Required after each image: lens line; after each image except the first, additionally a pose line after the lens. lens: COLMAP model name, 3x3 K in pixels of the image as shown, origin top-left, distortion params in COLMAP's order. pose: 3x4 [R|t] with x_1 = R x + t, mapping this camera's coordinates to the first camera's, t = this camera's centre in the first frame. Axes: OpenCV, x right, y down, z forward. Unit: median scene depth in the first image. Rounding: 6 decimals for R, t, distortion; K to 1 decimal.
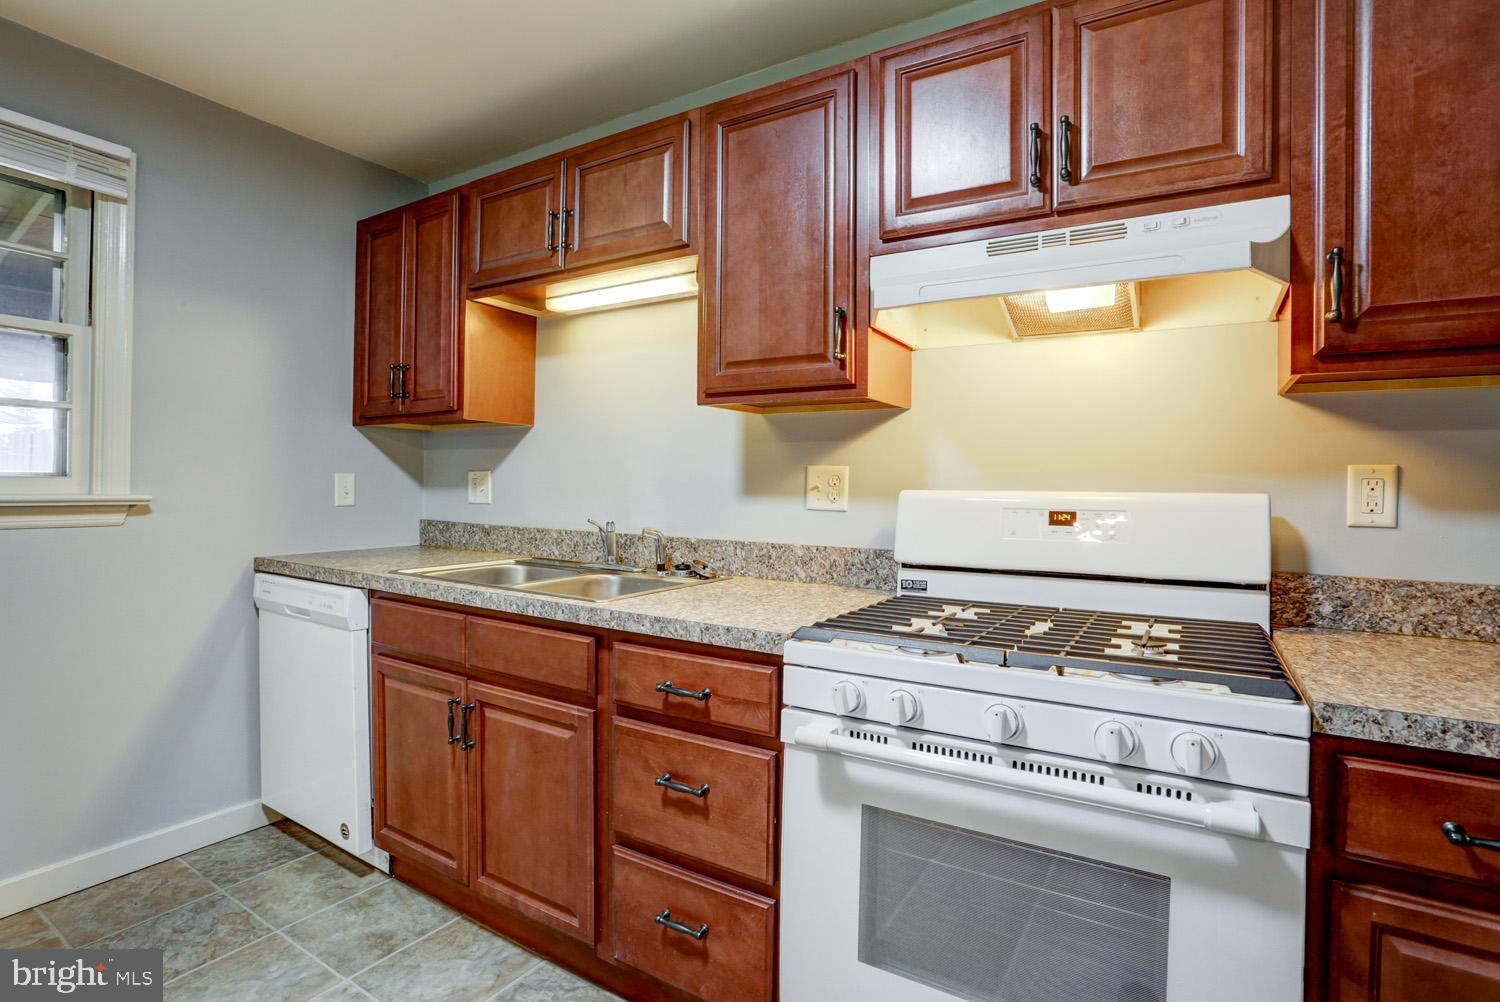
lens RADIAL K [[732.1, 0, 726.7], [0, 732.1, 487.5], [0, 0, 1]] dist [-0.061019, 0.020930]
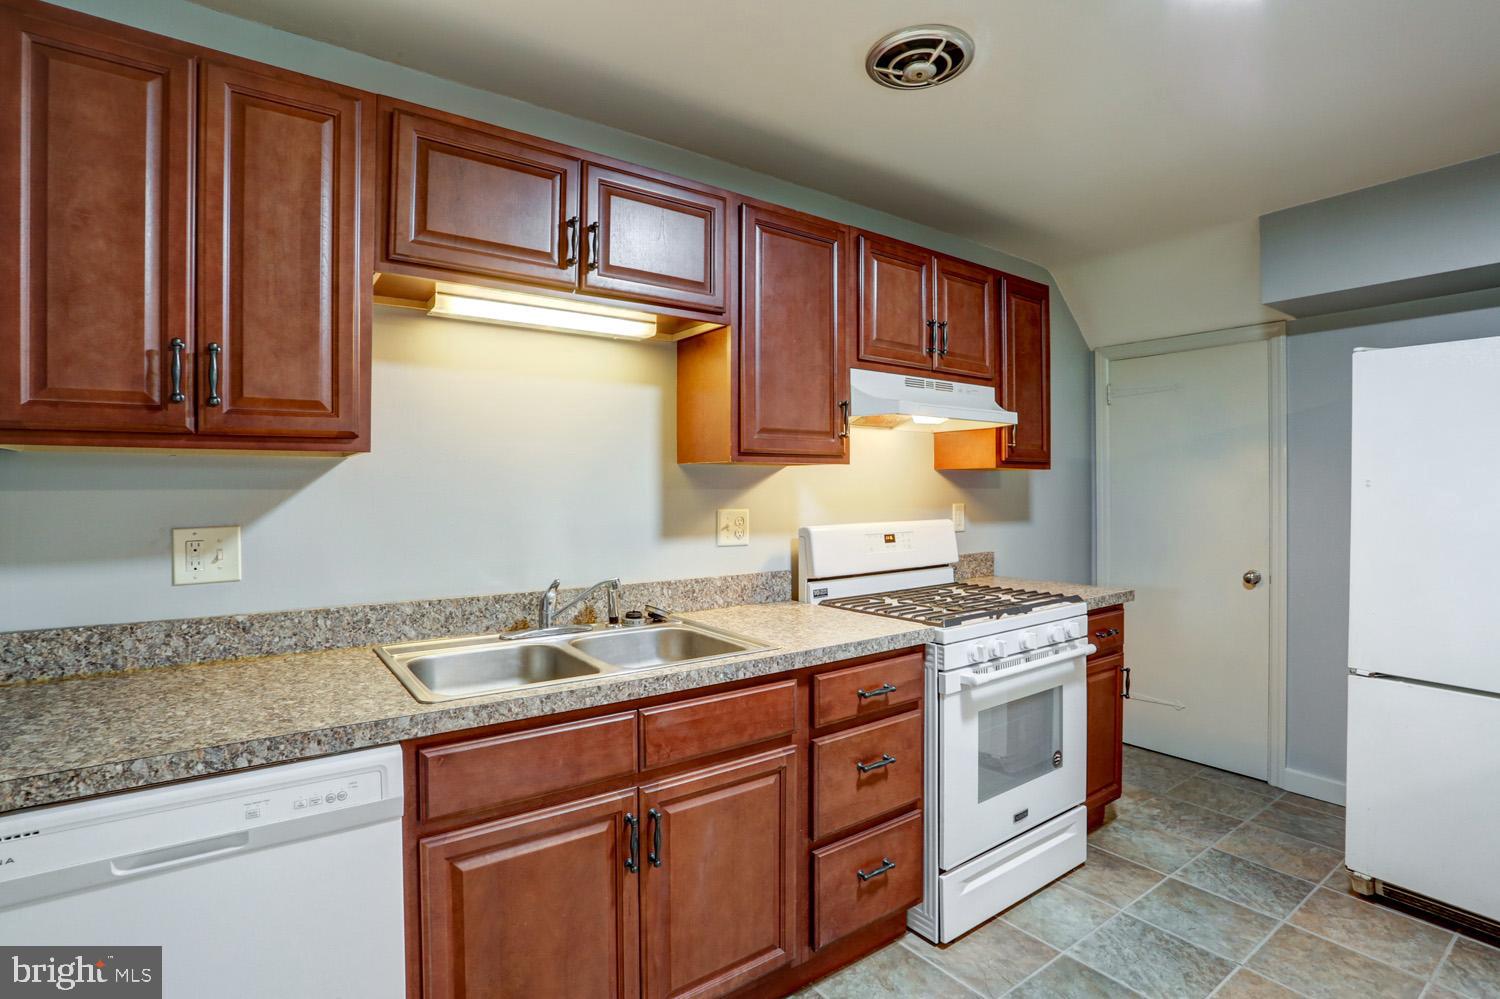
lens RADIAL K [[732.1, 0, 735.1], [0, 732.1, 500.6], [0, 0, 1]] dist [-0.061019, 0.020930]
pose [[0.370566, -0.017630, 0.928639, -1.050049], [0.016090, 0.999792, 0.012561, -0.062404], [-0.928667, 0.010288, 0.370773, 0.578245]]
